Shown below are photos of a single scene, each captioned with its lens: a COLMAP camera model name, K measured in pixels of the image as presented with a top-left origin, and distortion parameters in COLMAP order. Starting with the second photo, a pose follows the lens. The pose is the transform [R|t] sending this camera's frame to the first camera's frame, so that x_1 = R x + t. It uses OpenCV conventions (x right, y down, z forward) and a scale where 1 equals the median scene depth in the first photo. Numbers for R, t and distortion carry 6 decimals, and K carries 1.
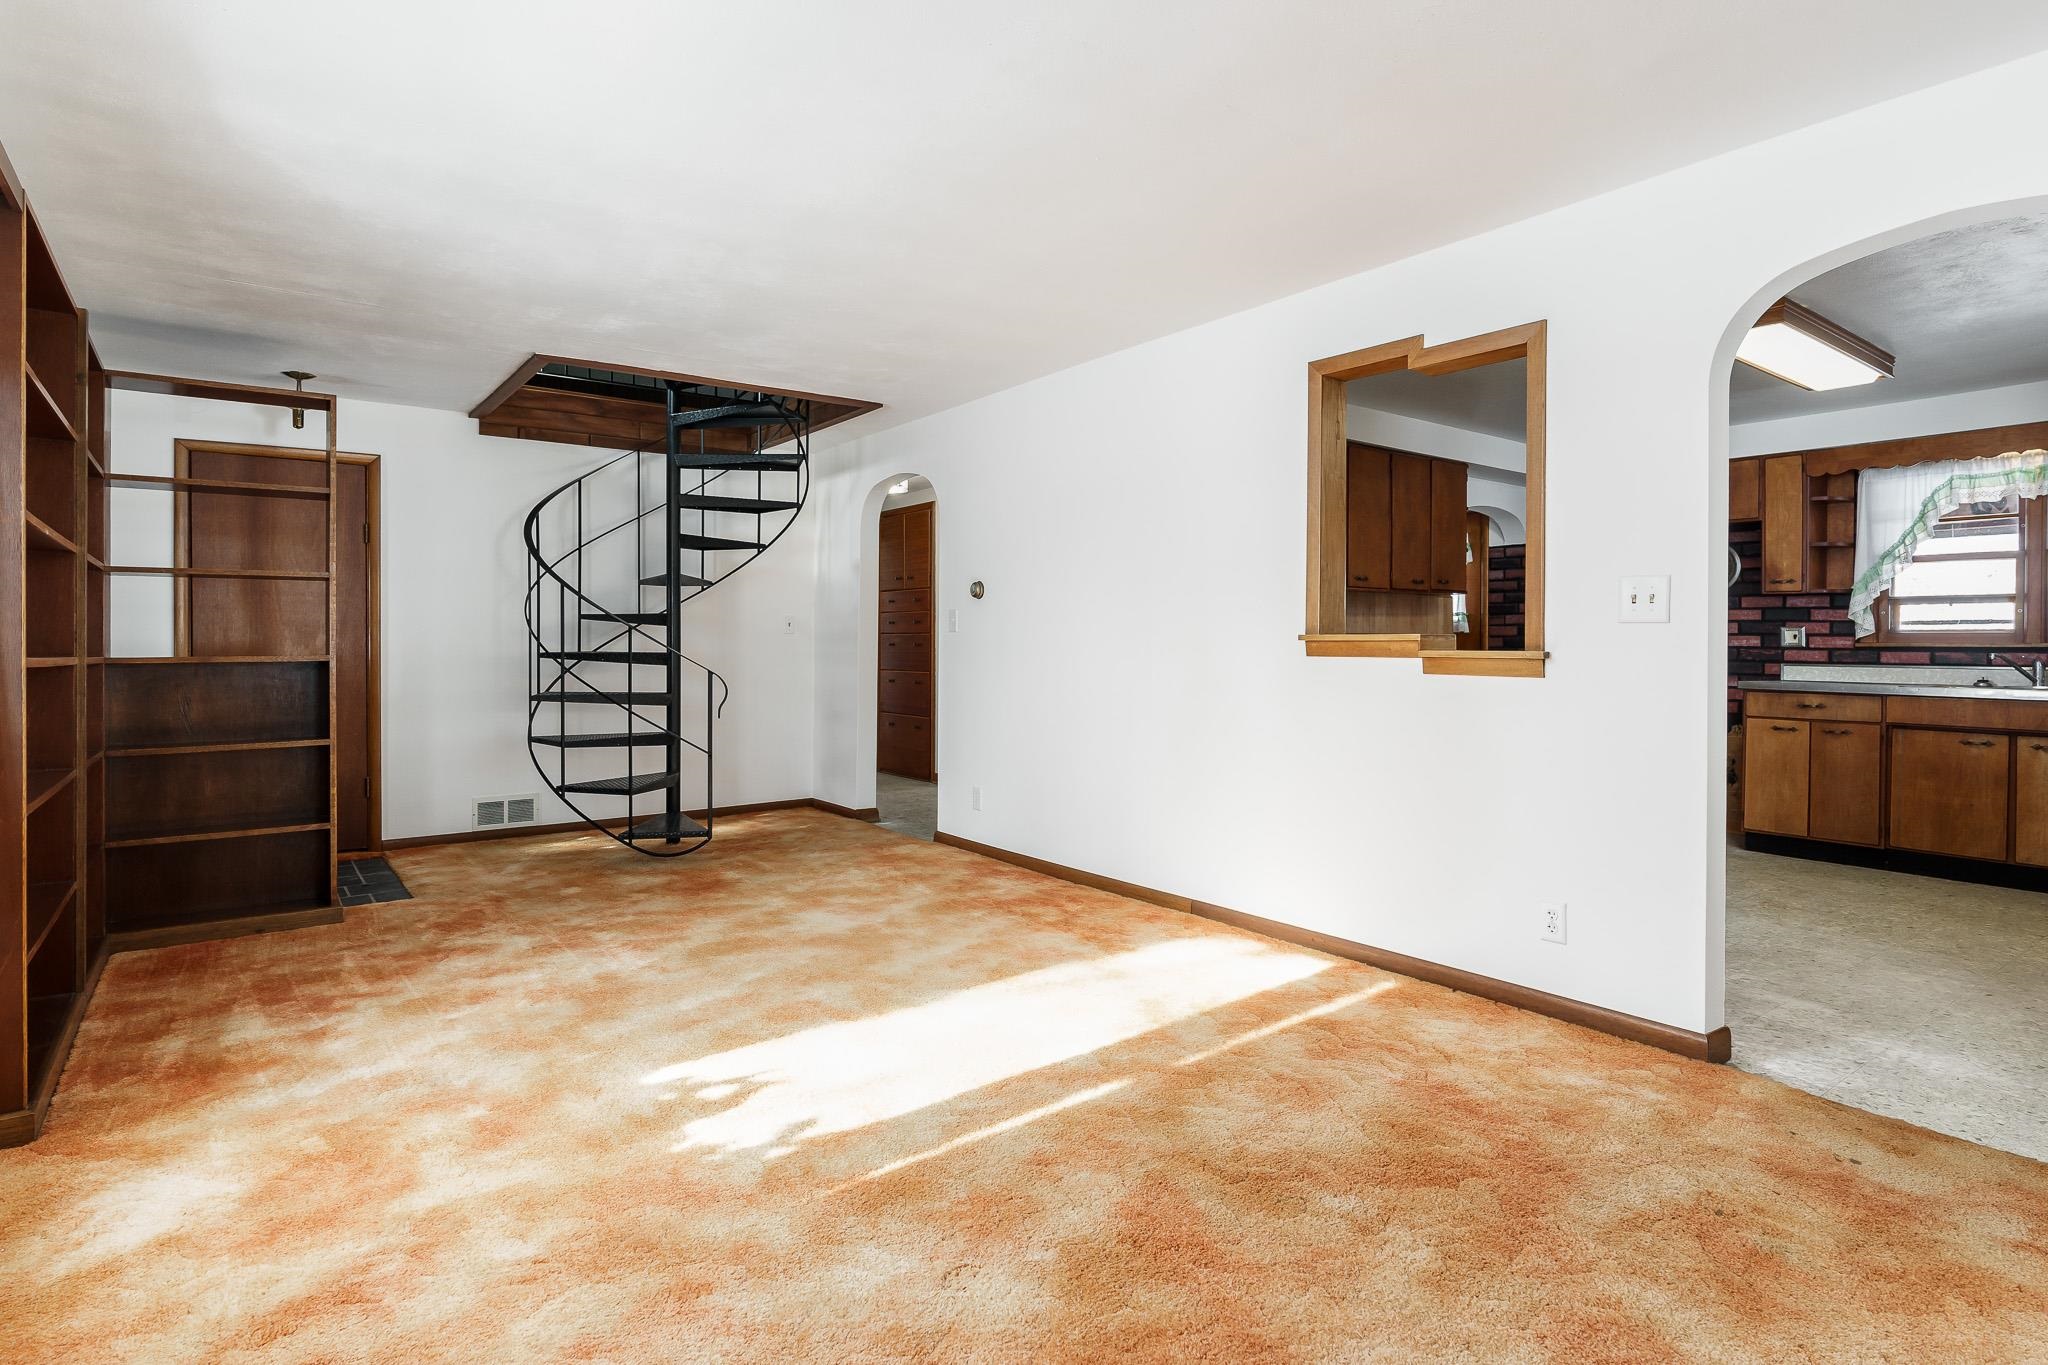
lens RADIAL K [[1115.3, 0, 1035.9], [0, 1115.3, 640.9], [0, 0, 1]] dist [-0.004662, -0.000131]
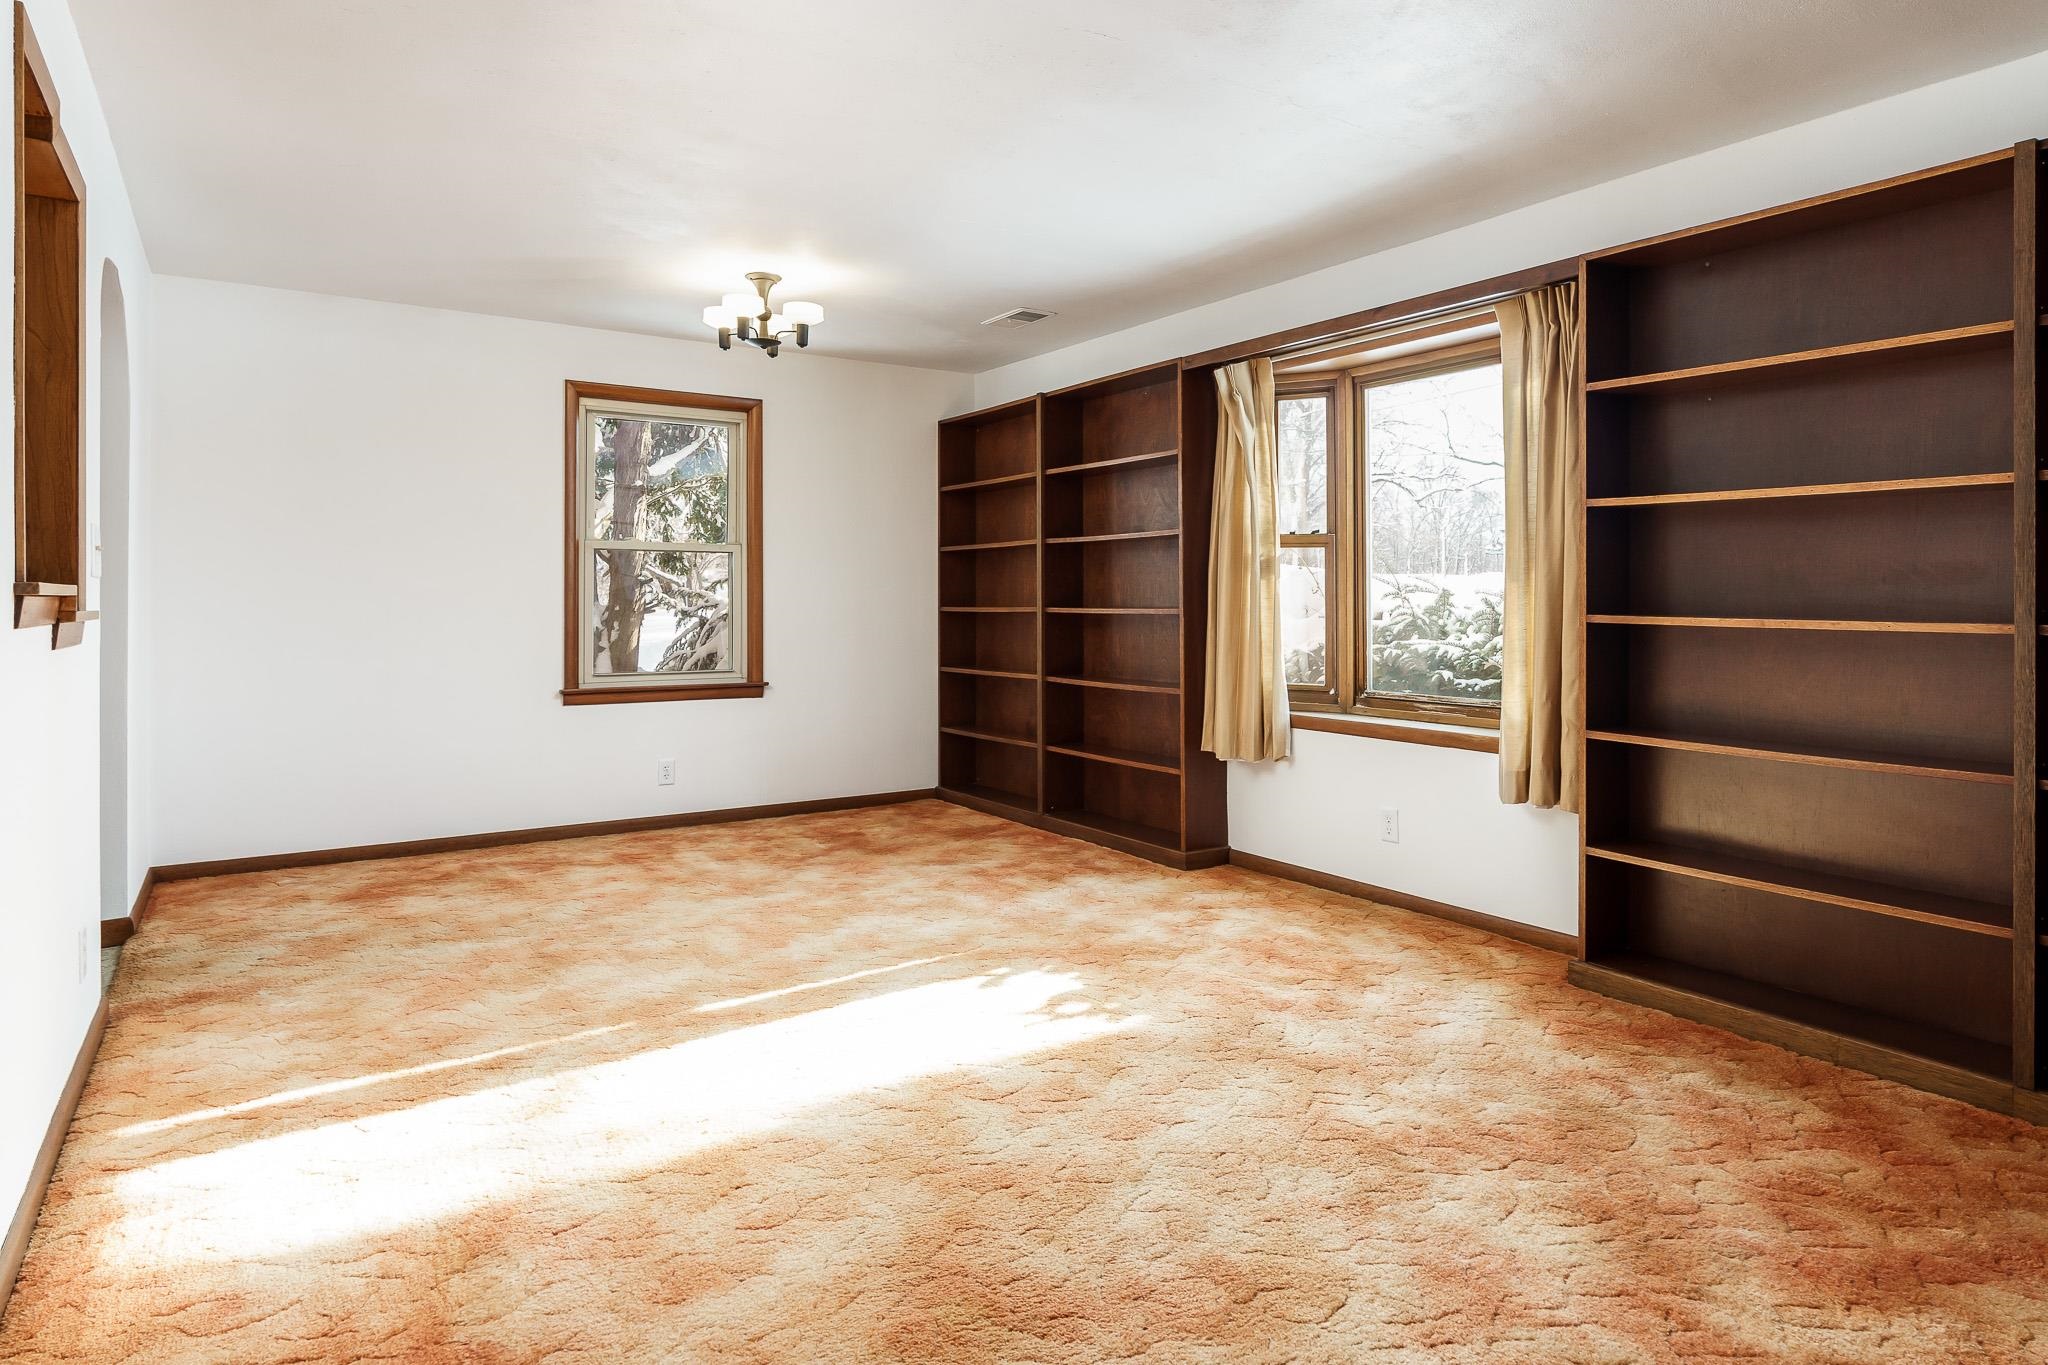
lens RADIAL K [[1115.3, 0, 1035.9], [0, 1115.3, 640.9], [0, 0, 1]] dist [-0.004662, -0.000131]
pose [[-0.998783, -0.002985, 0.049230, -0.258031], [-0.001675, 0.999644, 0.026632, 0.007278], [-0.049292, 0.026517, -0.998432, 1.790873]]
